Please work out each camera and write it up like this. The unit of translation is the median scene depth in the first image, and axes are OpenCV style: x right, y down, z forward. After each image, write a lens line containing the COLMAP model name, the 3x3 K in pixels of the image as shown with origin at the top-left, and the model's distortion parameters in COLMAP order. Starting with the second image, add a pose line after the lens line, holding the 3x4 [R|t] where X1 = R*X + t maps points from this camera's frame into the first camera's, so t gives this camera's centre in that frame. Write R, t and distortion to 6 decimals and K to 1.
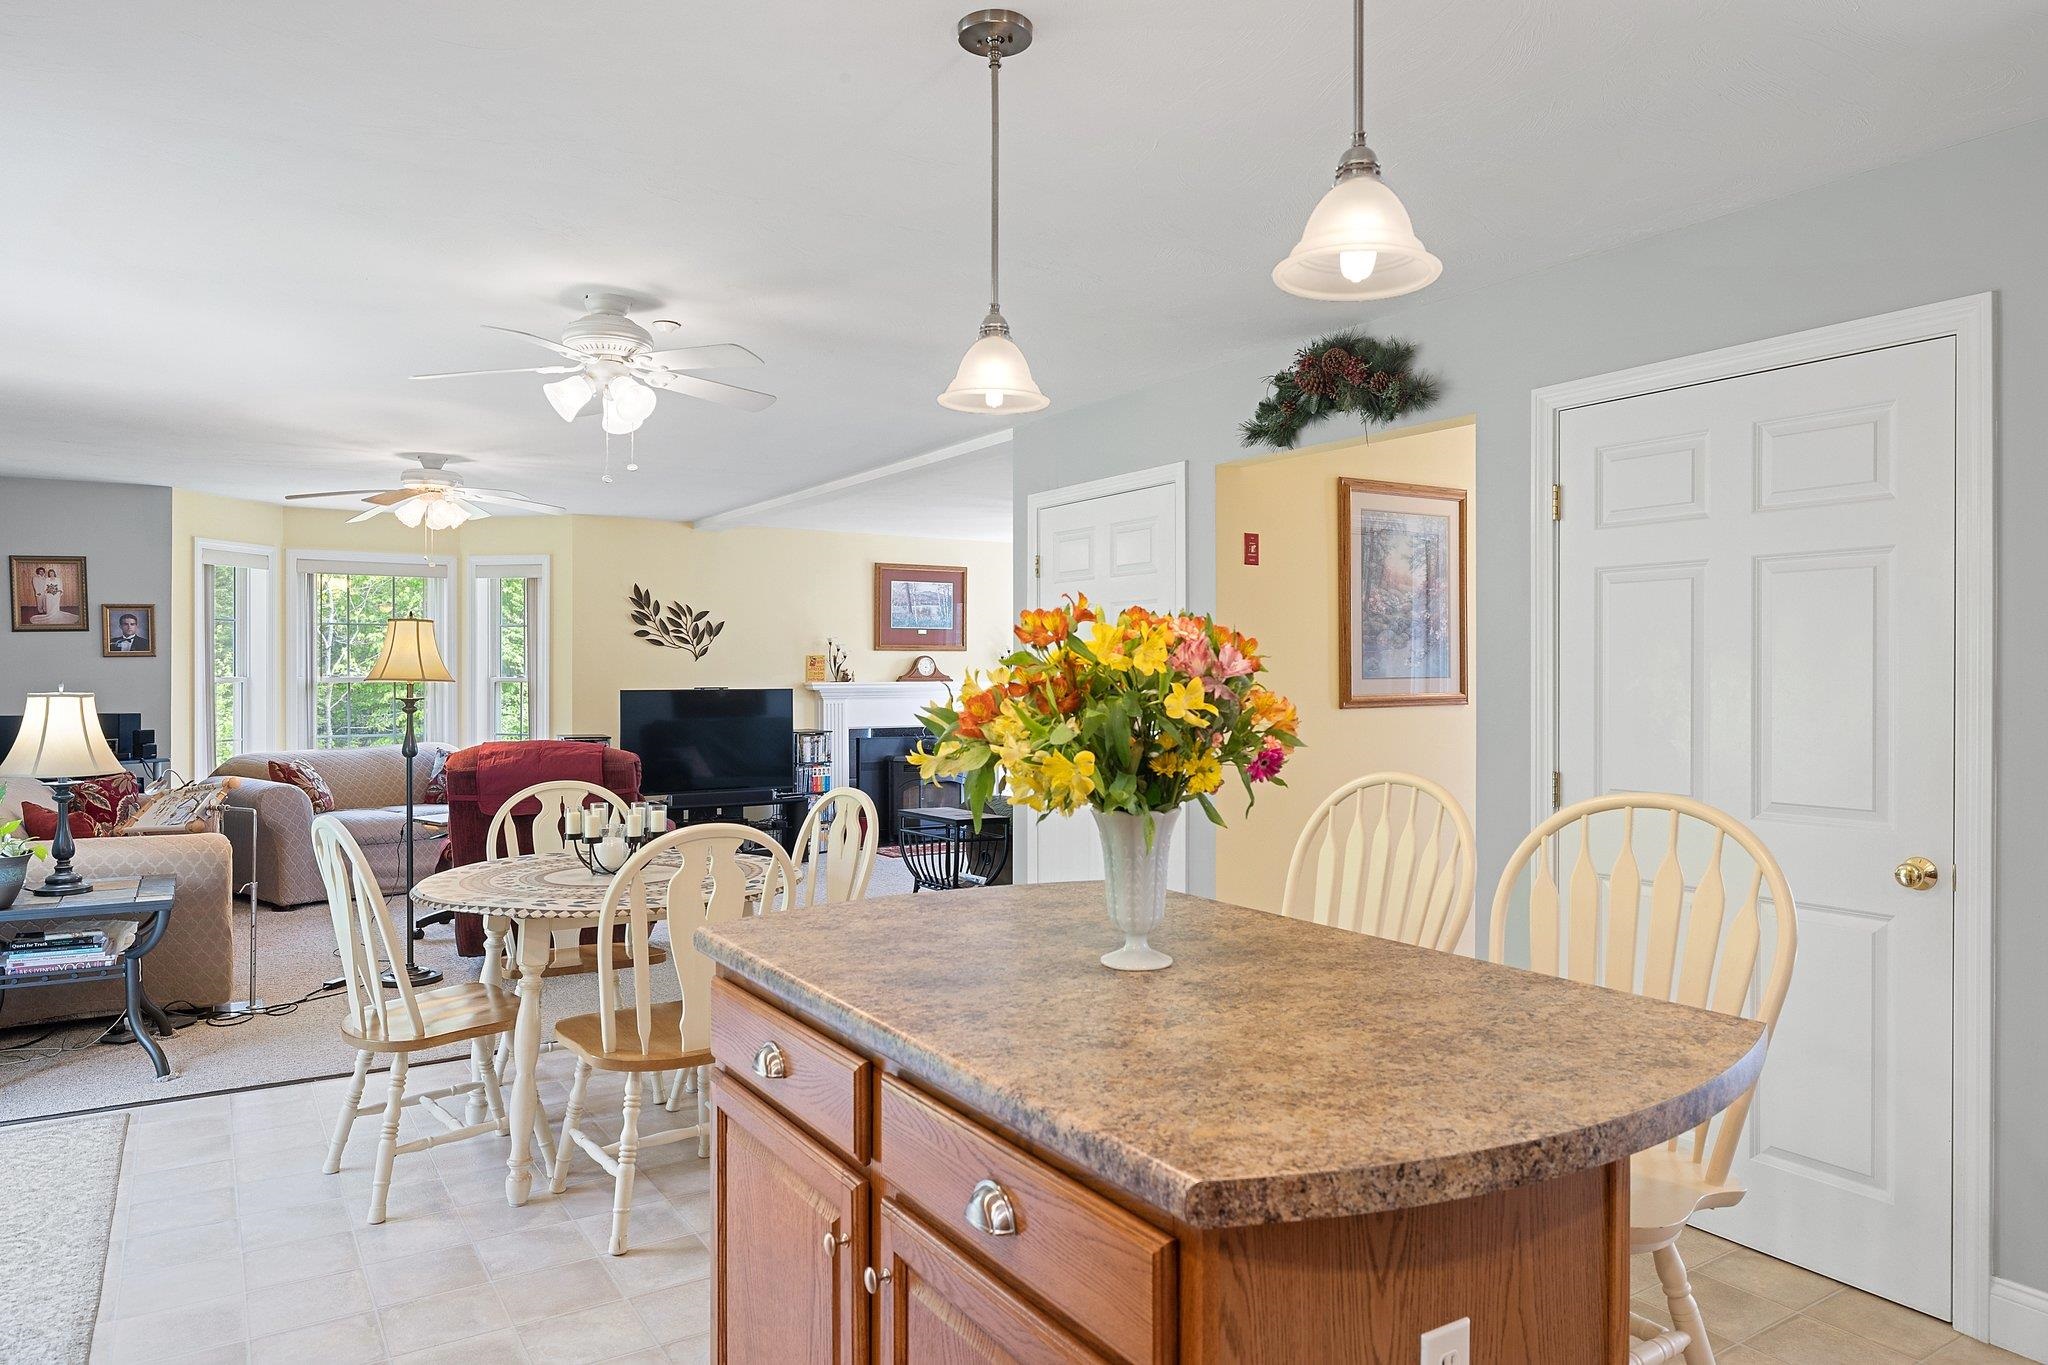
lens RADIAL K [[1240.1, 0, 976.6], [0, 1240.1, 659.6], [0, 0, 1]] dist [-0.014374, 0.003077]
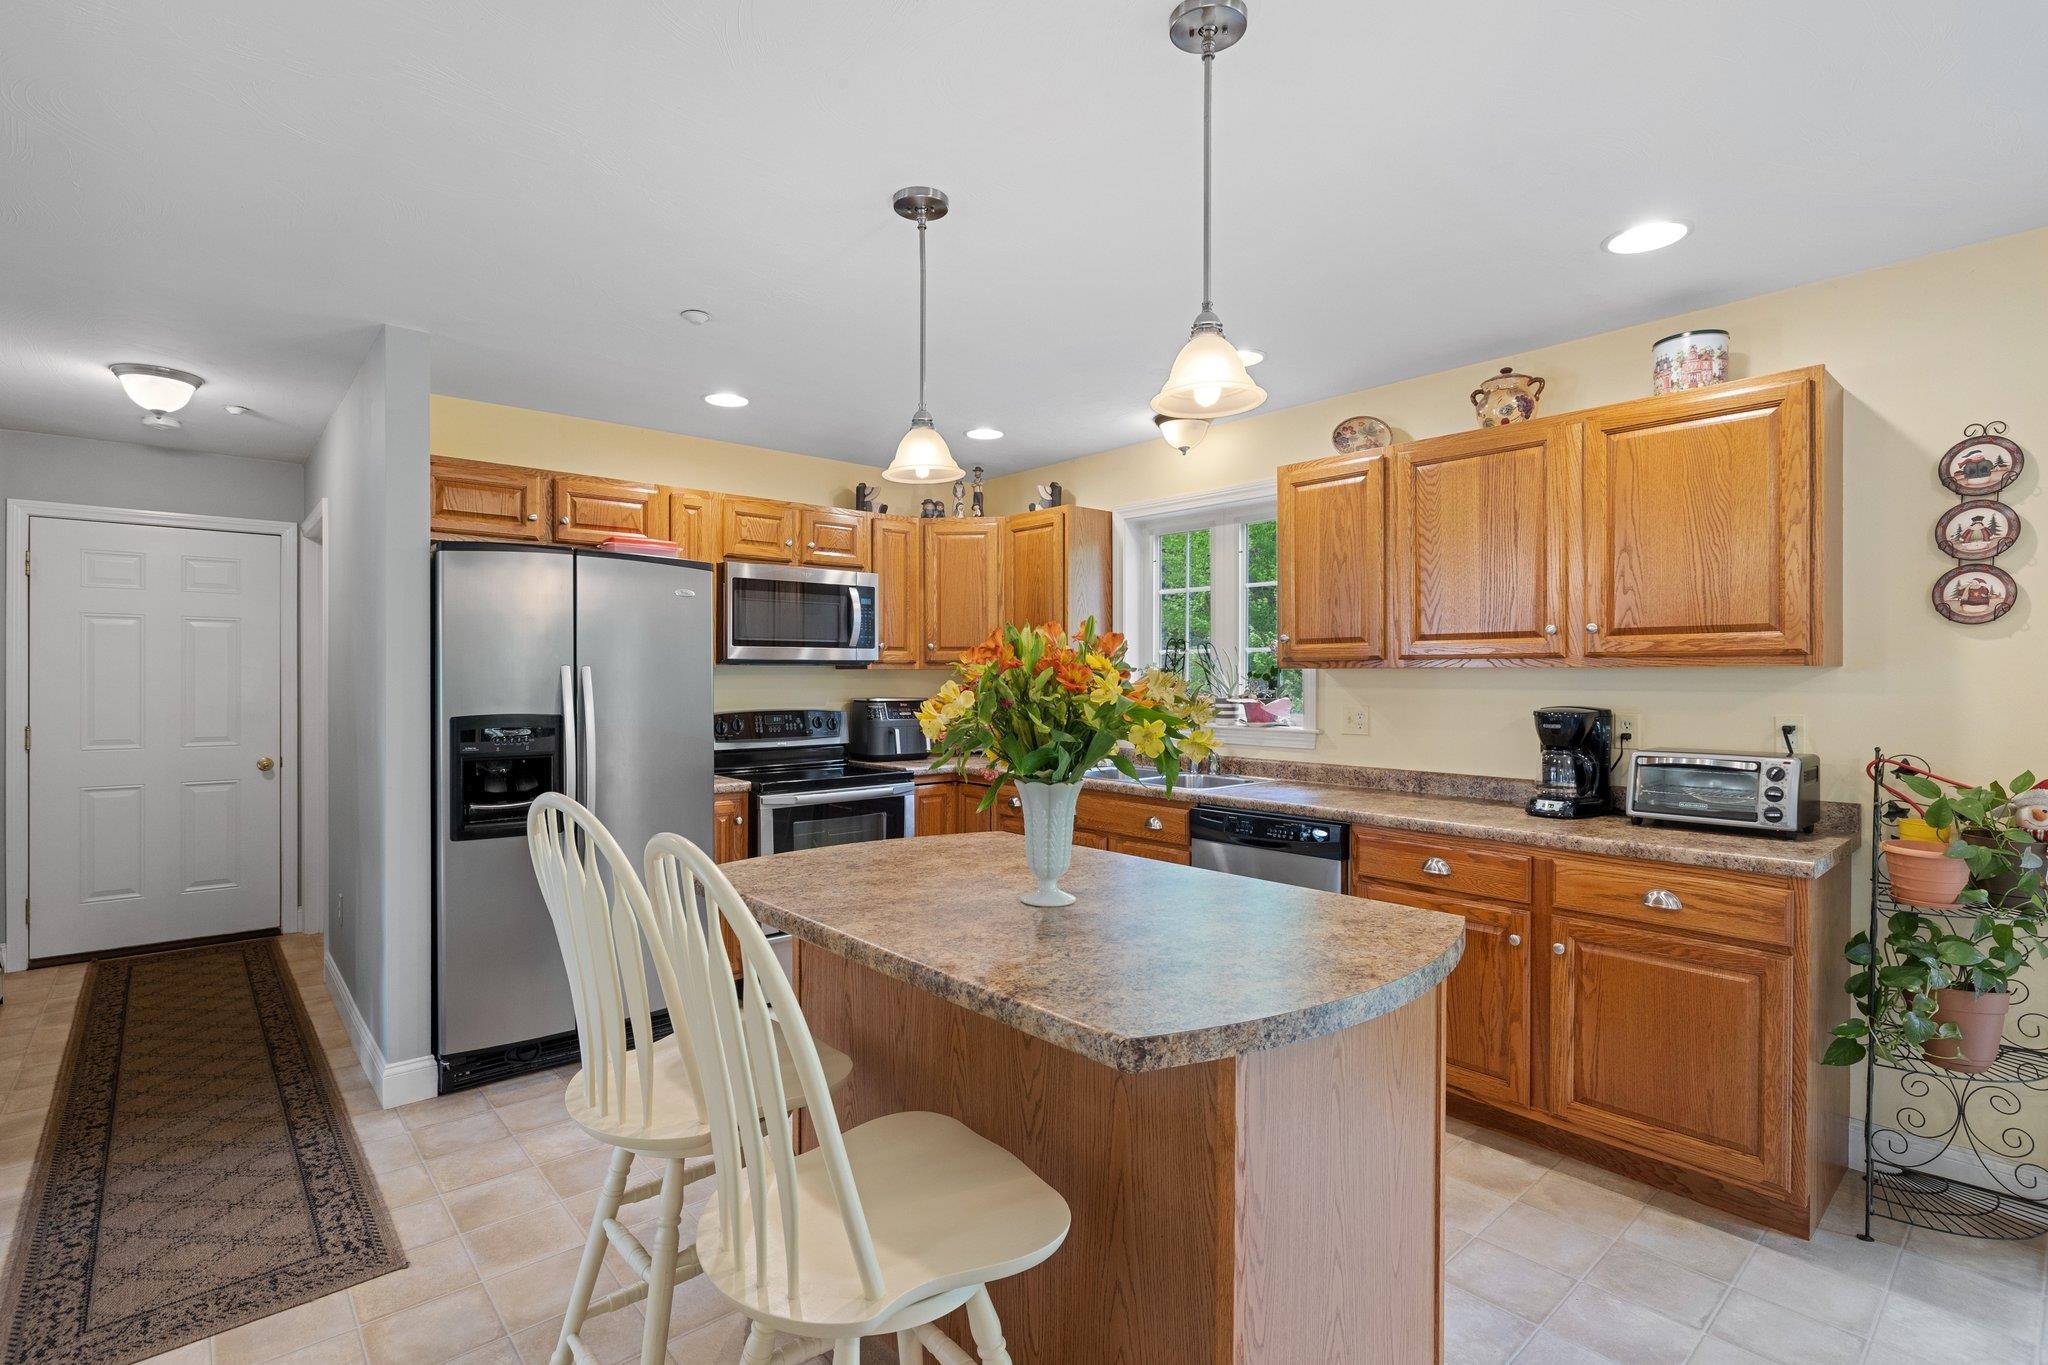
lens RADIAL K [[956.8, 0, 1006.3], [0, 956.8, 684.7], [0, 0, 1]] dist [-0.004931, 0.001597]
pose [[-0.988822, 0.002363, -0.149084, 0.118798], [0.002706, 0.999994, -0.002093, 0.003893], [0.149079, -0.002473, -0.988822, 0.354001]]
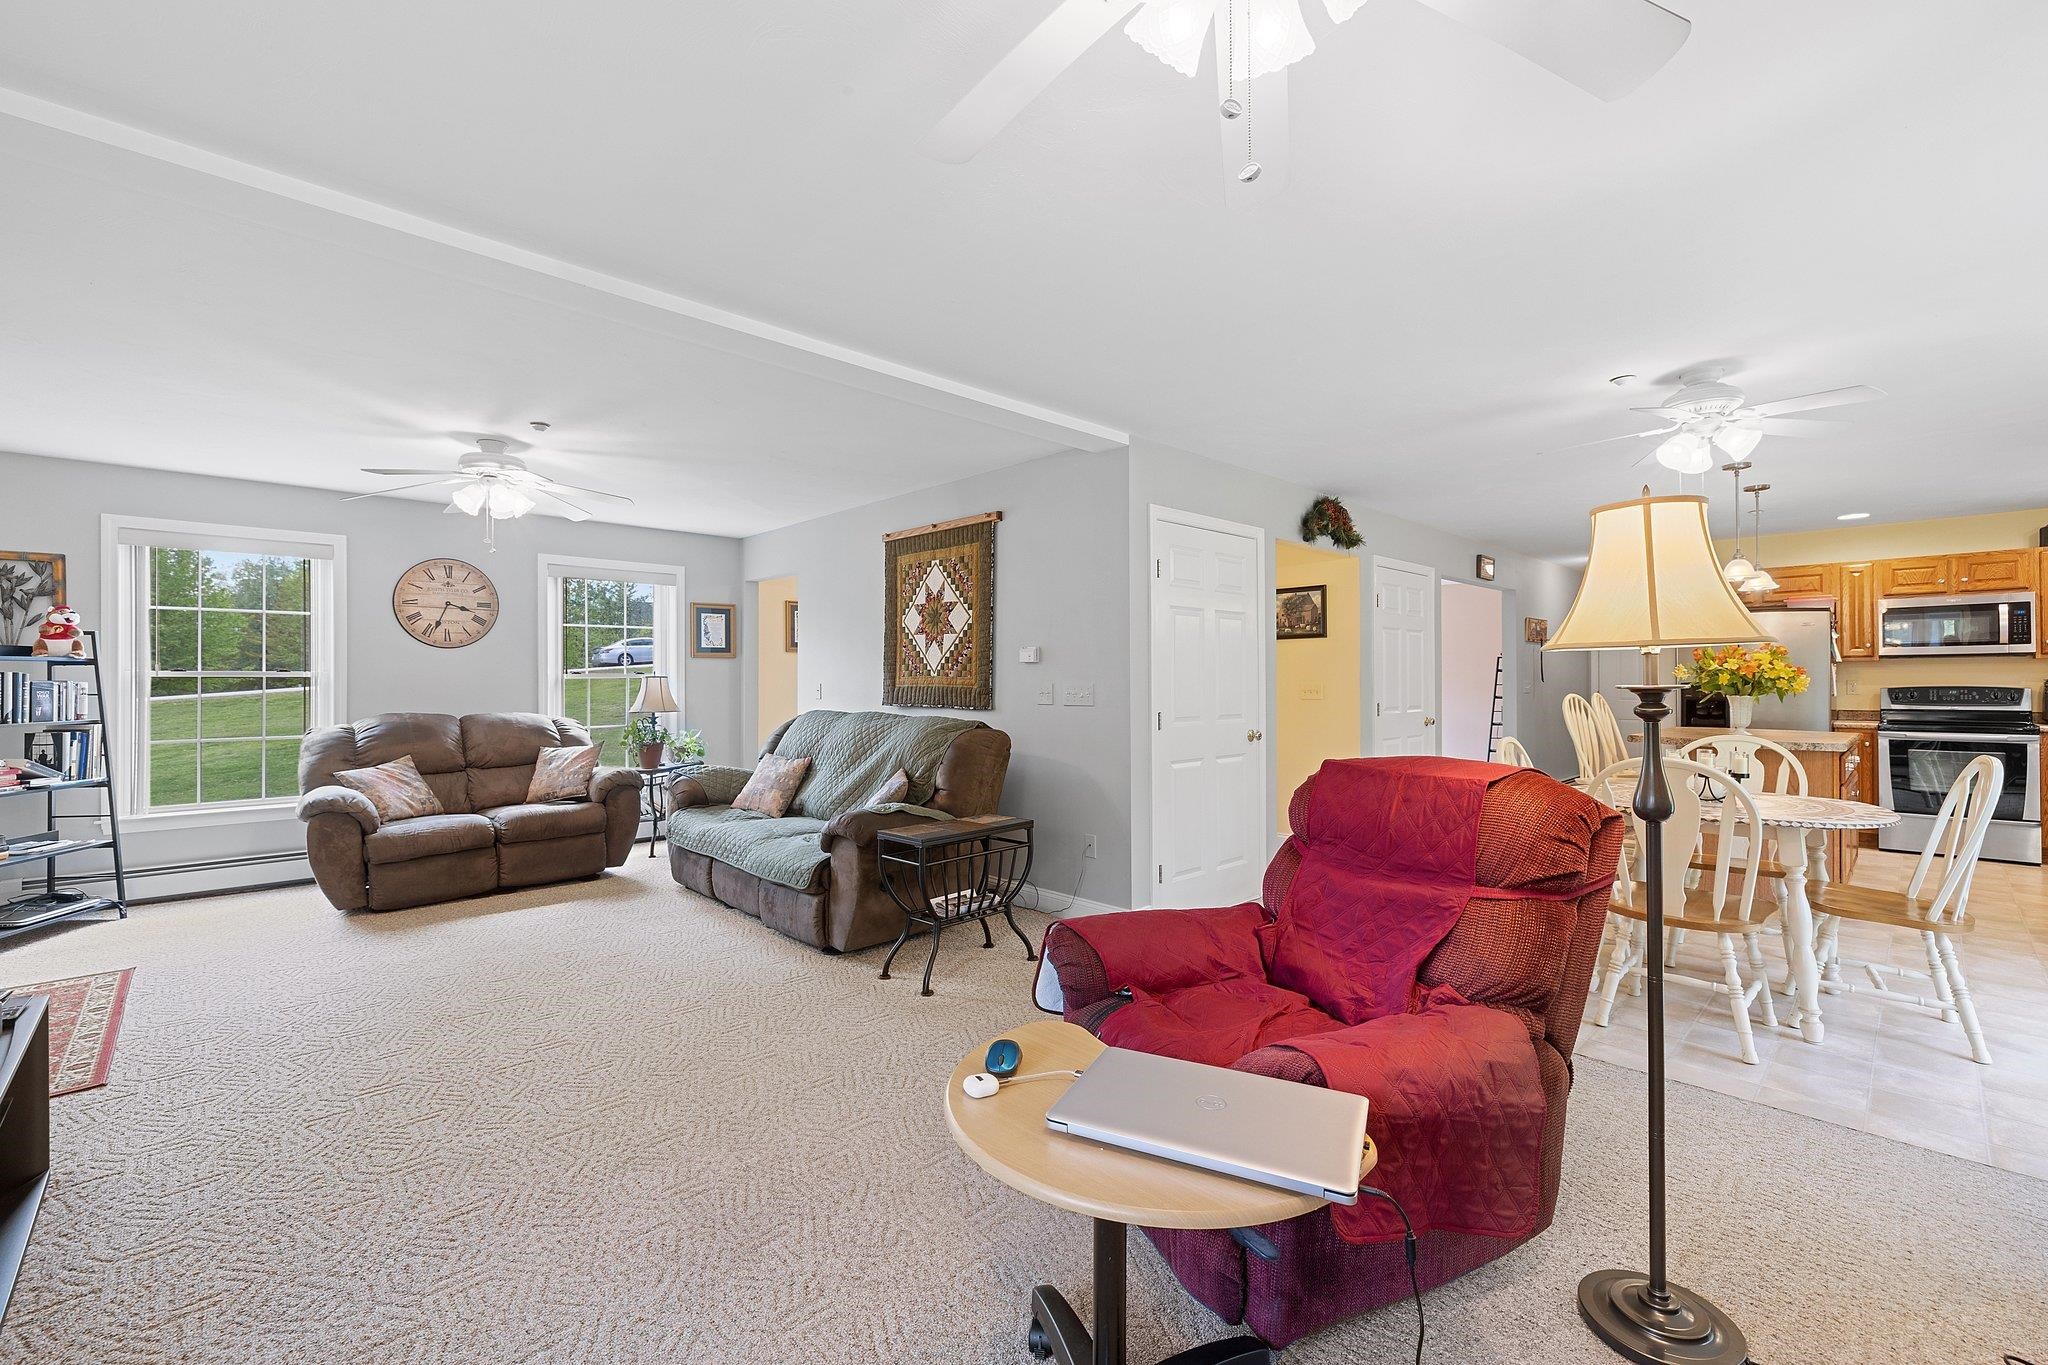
lens RADIAL K [[860.9, 0, 1009.9], [0, 860.9, 678.0], [0, 0, 1]] dist [-0.002731, -0.000097]
pose [[-0.187200, 0.006731, 0.982299, -0.414316], [-0.007512, 0.999937, -0.008283, 0.021600], [-0.982293, -0.008930, -0.187138, 0.751496]]
